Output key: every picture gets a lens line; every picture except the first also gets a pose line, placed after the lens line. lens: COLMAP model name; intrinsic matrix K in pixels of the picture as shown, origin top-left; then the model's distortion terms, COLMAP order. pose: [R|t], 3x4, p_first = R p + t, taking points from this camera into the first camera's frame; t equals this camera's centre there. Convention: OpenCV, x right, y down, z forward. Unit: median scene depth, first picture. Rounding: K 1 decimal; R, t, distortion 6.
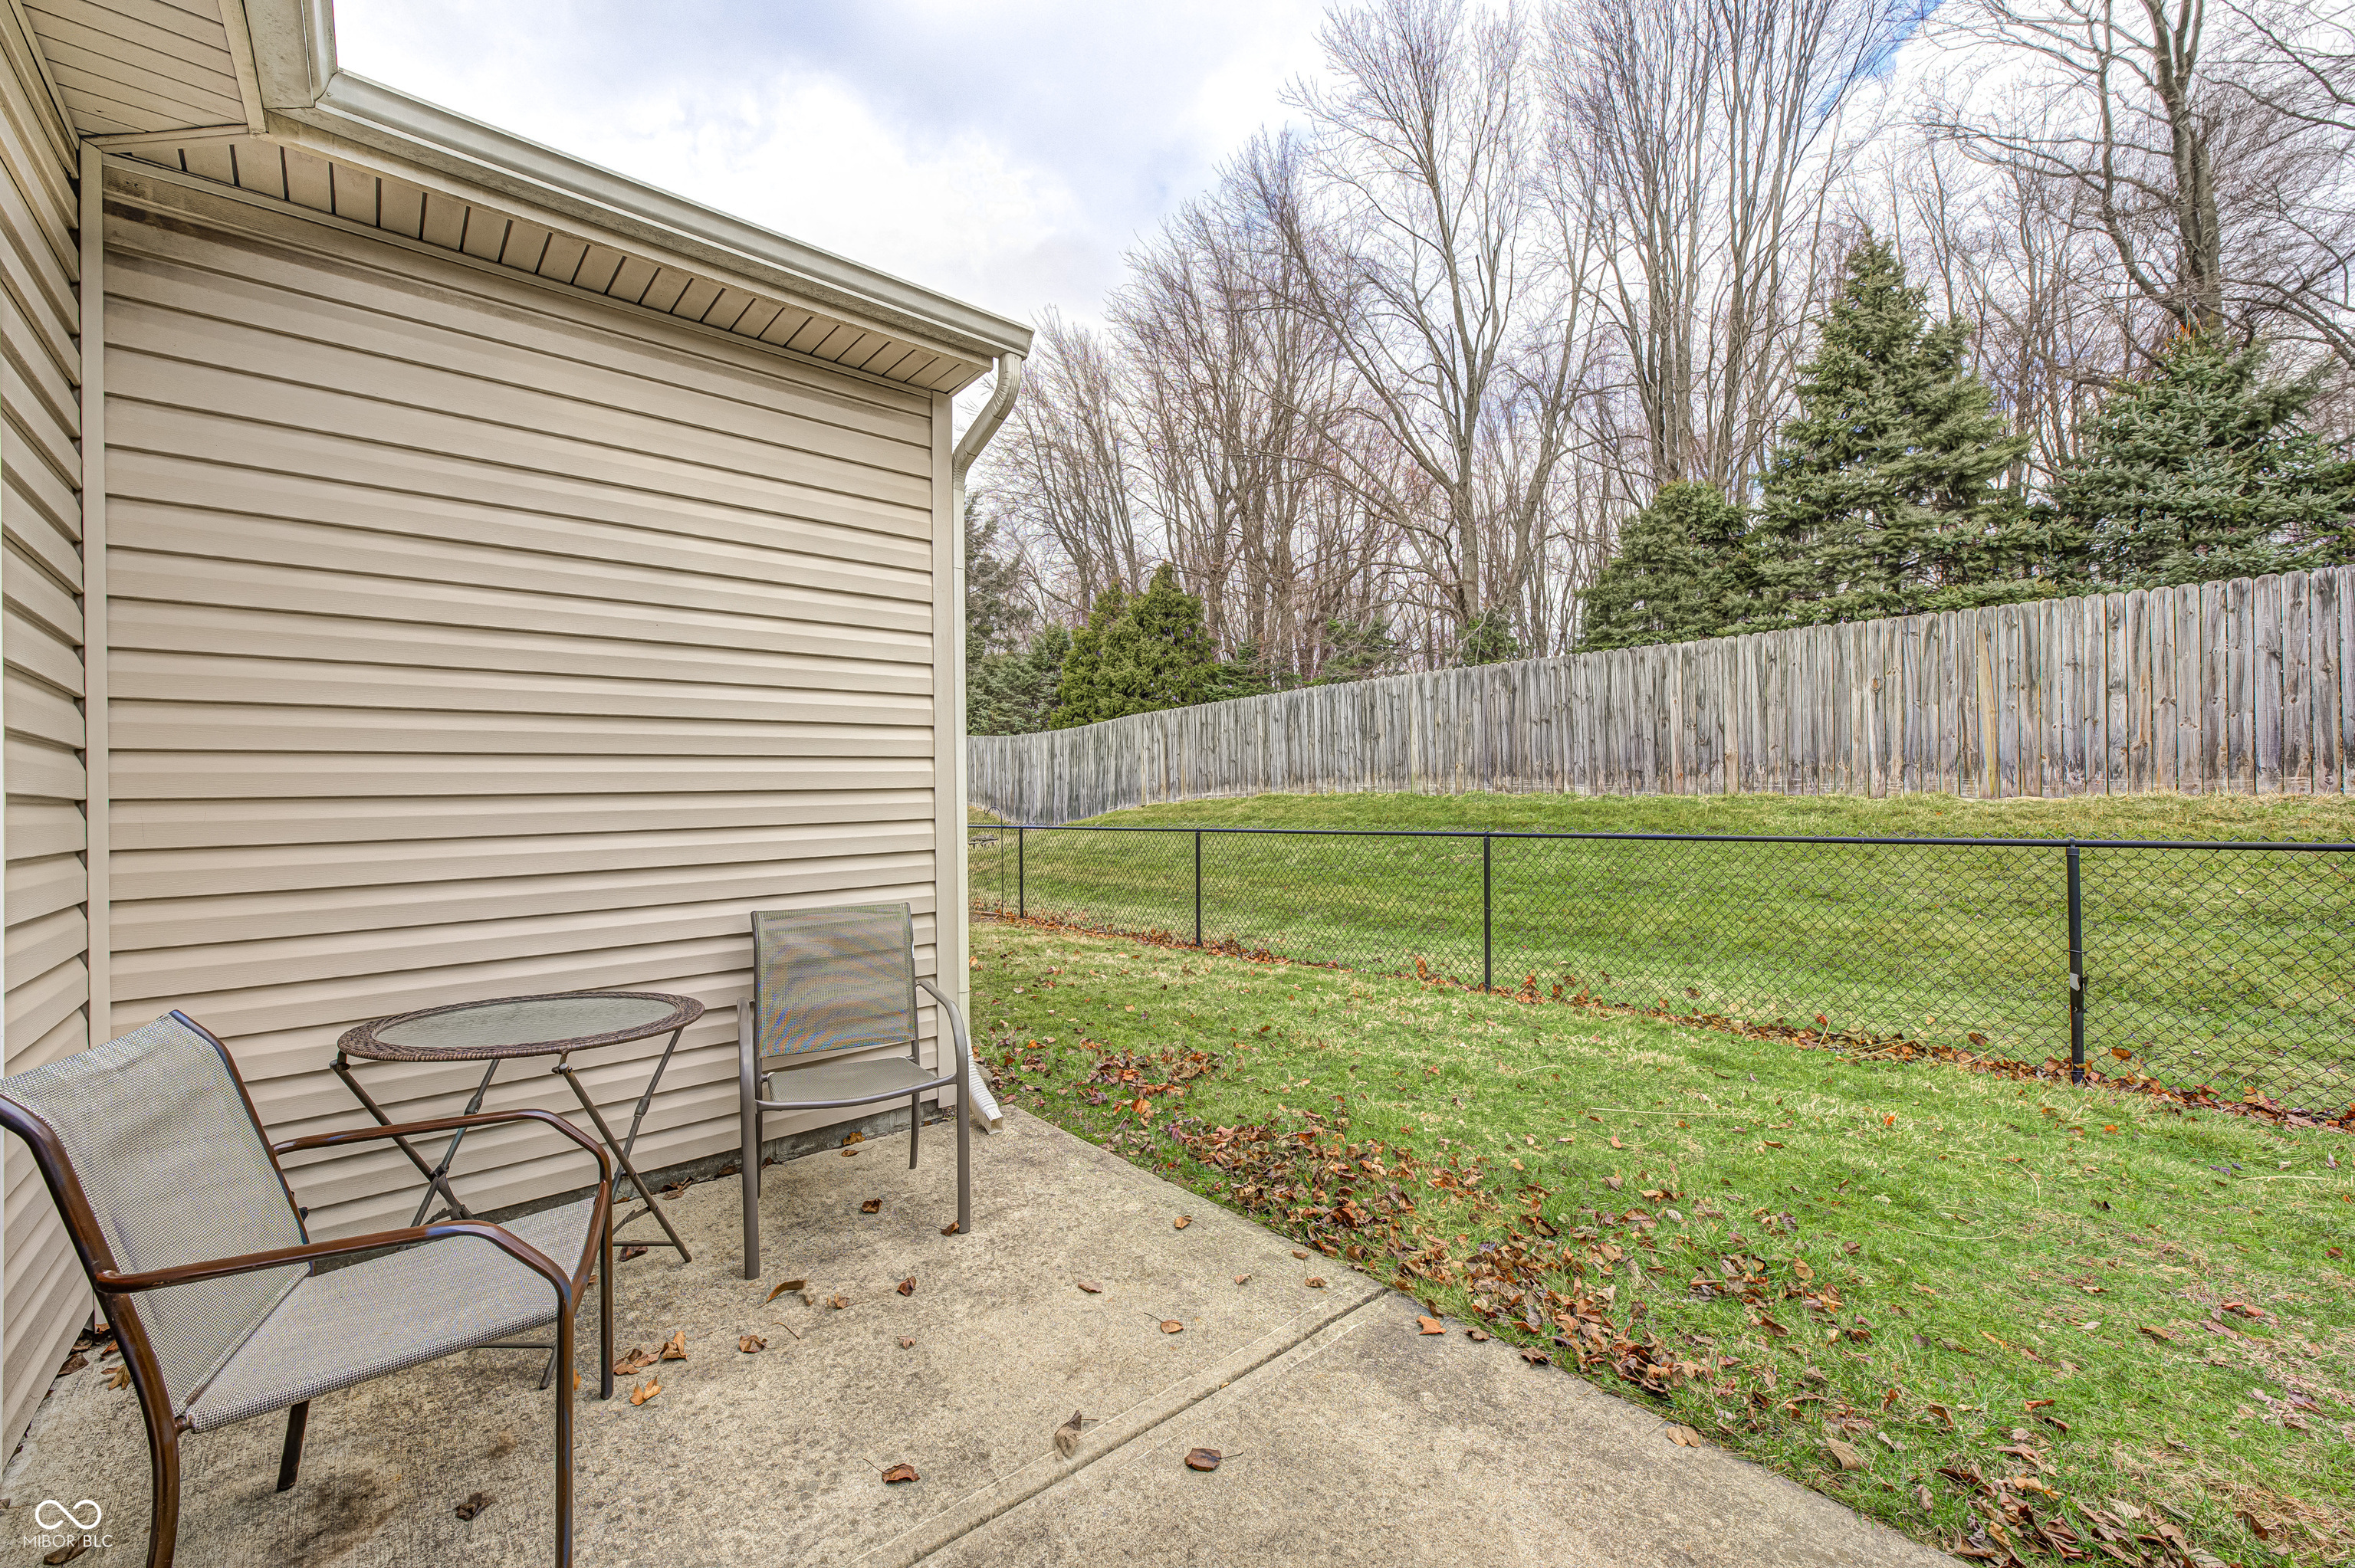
lens RADIAL K [[923.8, 0, 1179.1], [0, 923.8, 791.4], [0, 0, 1]] dist [-0.002251, 0.000467]
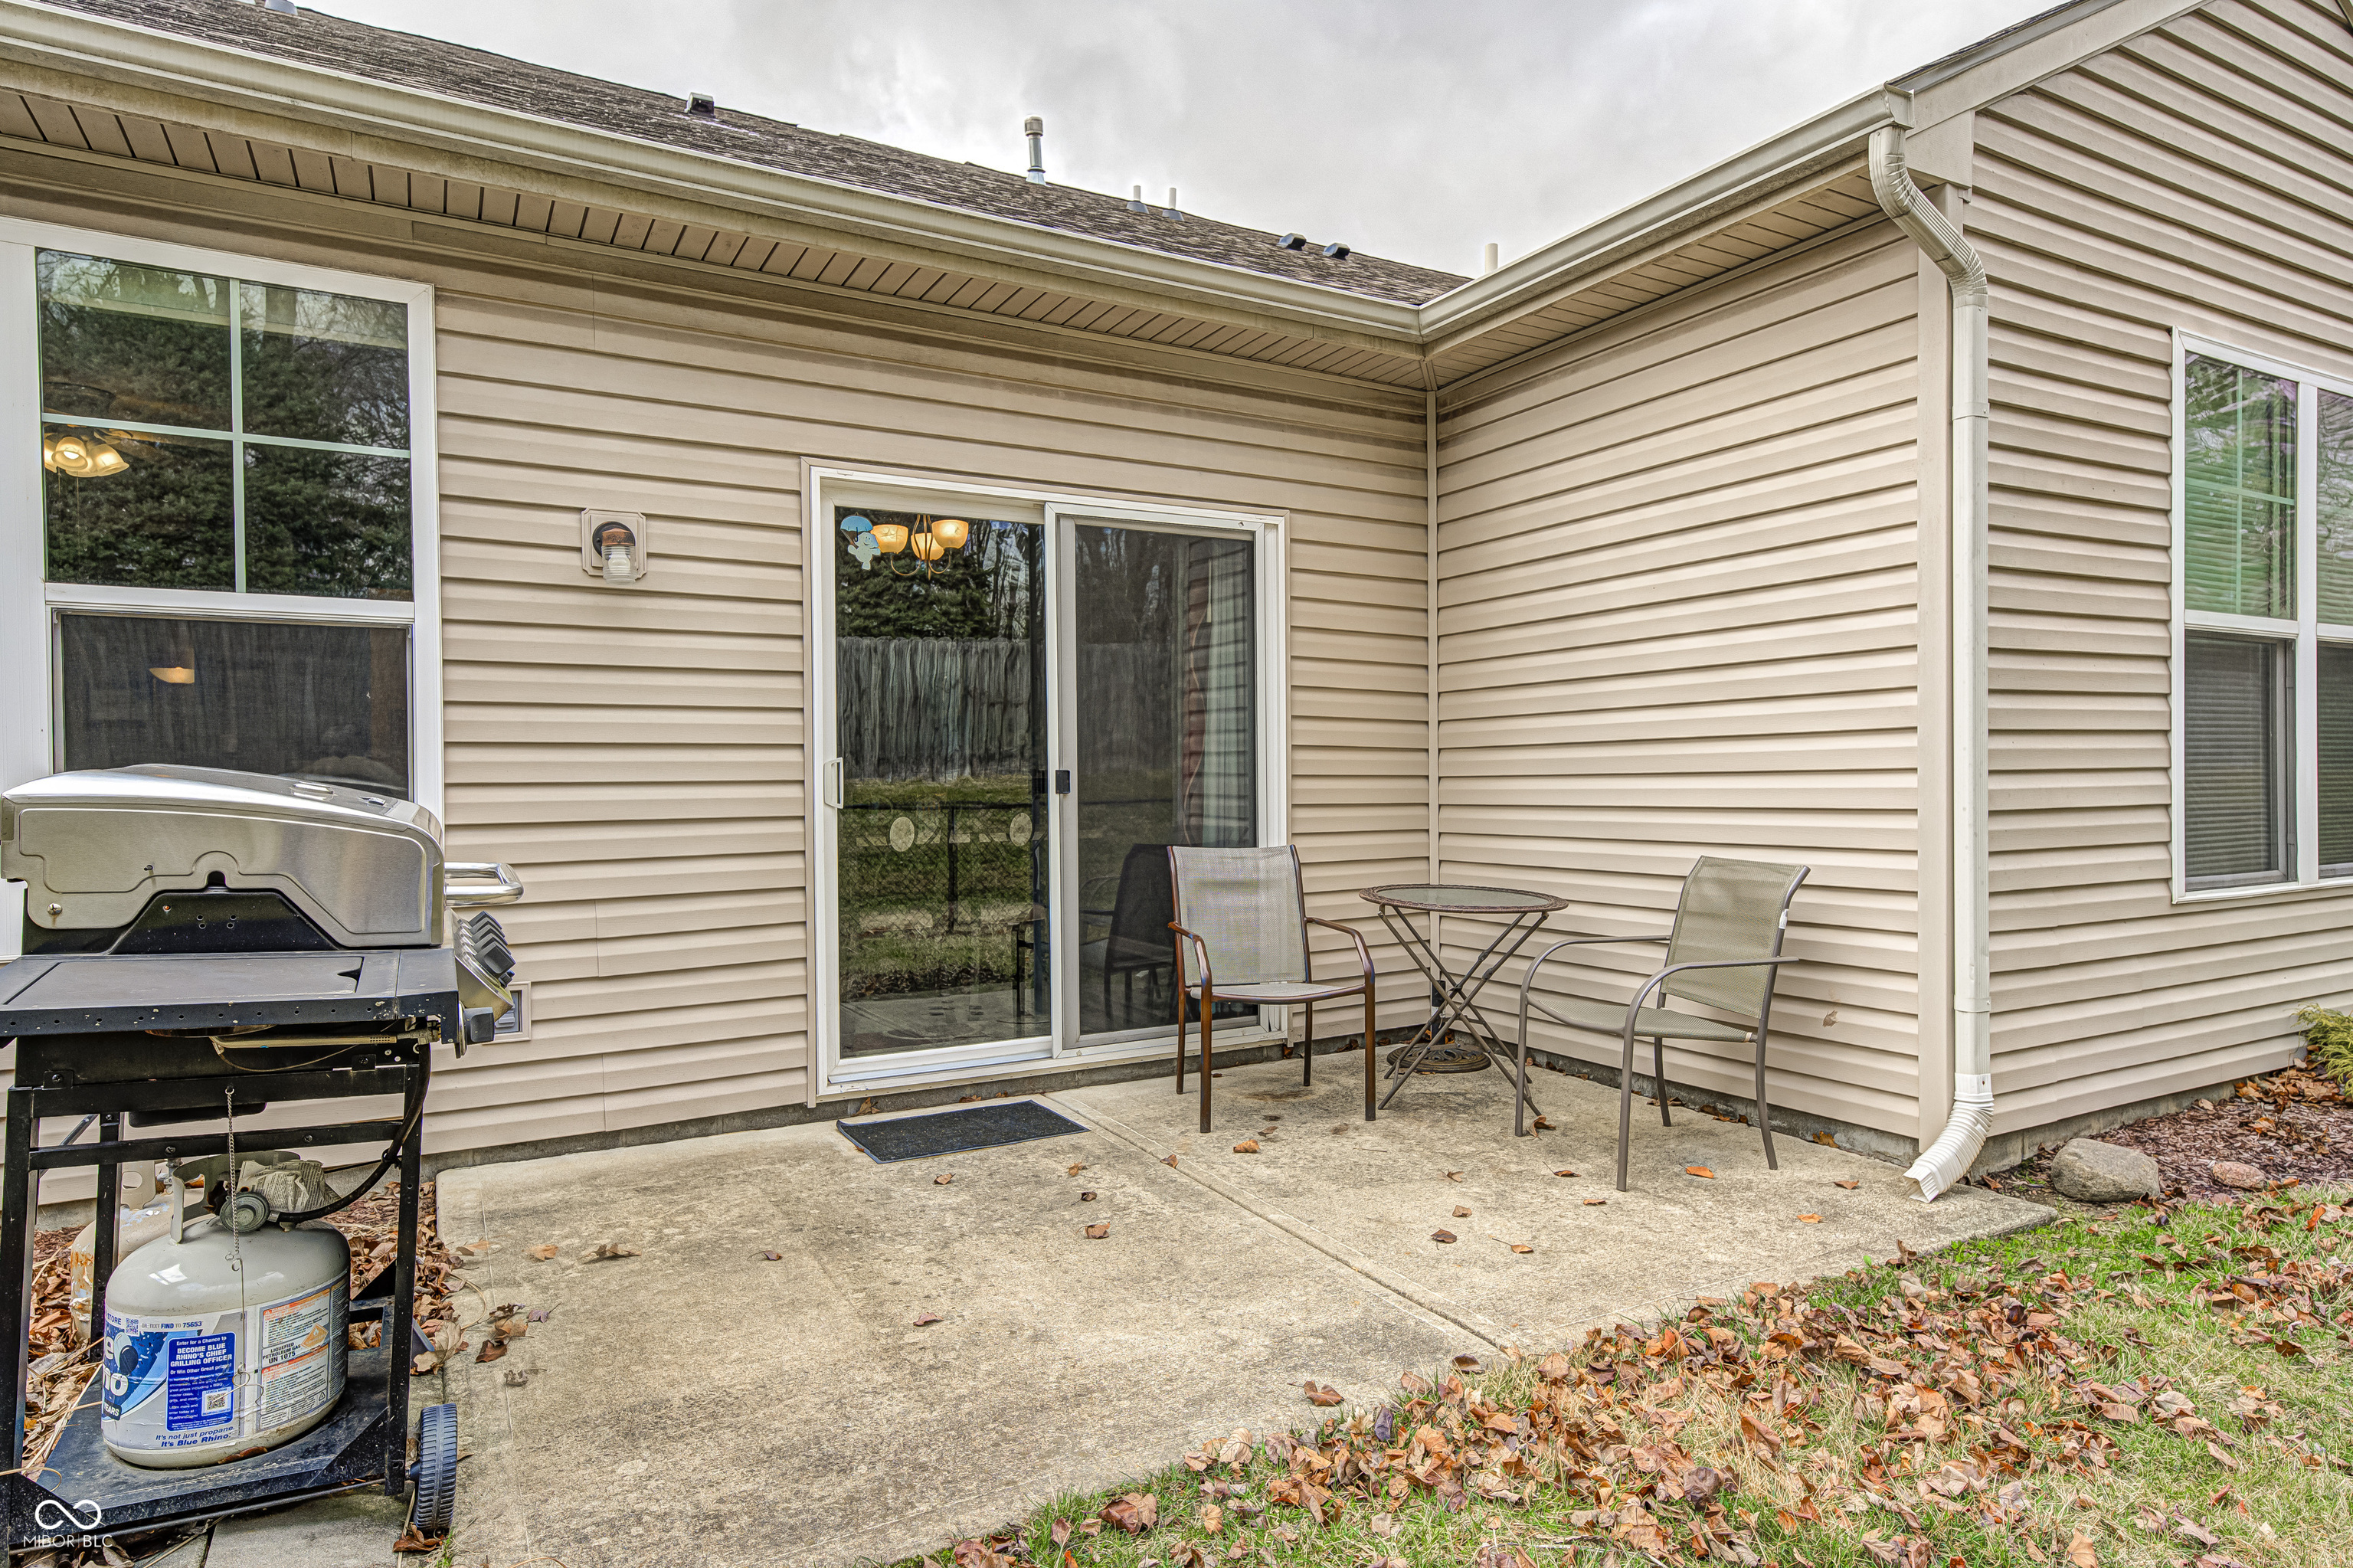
lens RADIAL K [[1330.1, 0, 1176.5], [0, 1330.1, 784.0], [0, 0, 1]] dist [0.015042, -0.000445]
pose [[-0.204592, 0.018733, -0.978668, 1.294068], [0.008258, 0.999814, 0.017412, 0.025999], [0.978813, -0.004519, -0.204709, 0.881686]]
